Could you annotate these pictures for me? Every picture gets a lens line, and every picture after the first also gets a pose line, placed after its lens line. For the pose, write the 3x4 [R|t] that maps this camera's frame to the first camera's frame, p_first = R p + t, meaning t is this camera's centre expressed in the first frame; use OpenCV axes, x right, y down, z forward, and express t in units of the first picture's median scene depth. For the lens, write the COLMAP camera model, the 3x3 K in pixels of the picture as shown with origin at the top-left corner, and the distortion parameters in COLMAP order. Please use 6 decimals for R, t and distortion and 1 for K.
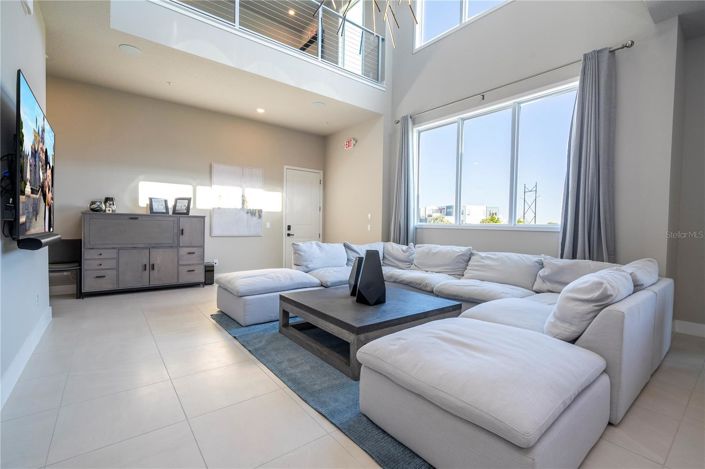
lens RADIAL K [[316.1, 0, 352.5], [0, 316.1, 234.5], [0, 0, 1]] dist [-0.001116, -0.000142]
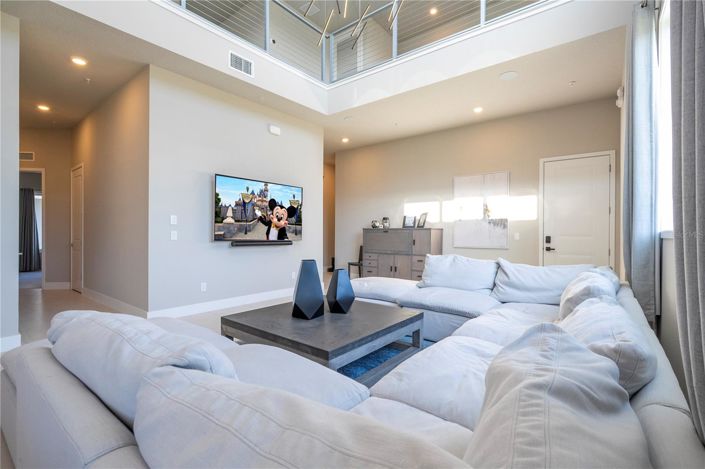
lens RADIAL K [[327.3, 0, 352.9], [0, 327.3, 242.1], [0, 0, 1]] dist [0.000490, 0.000077]
pose [[0.233632, 0.005044, -0.972312, 0.521334], [-0.031946, 0.999486, -0.002491, 0.001304], [0.971800, 0.031644, 0.233674, 0.426056]]
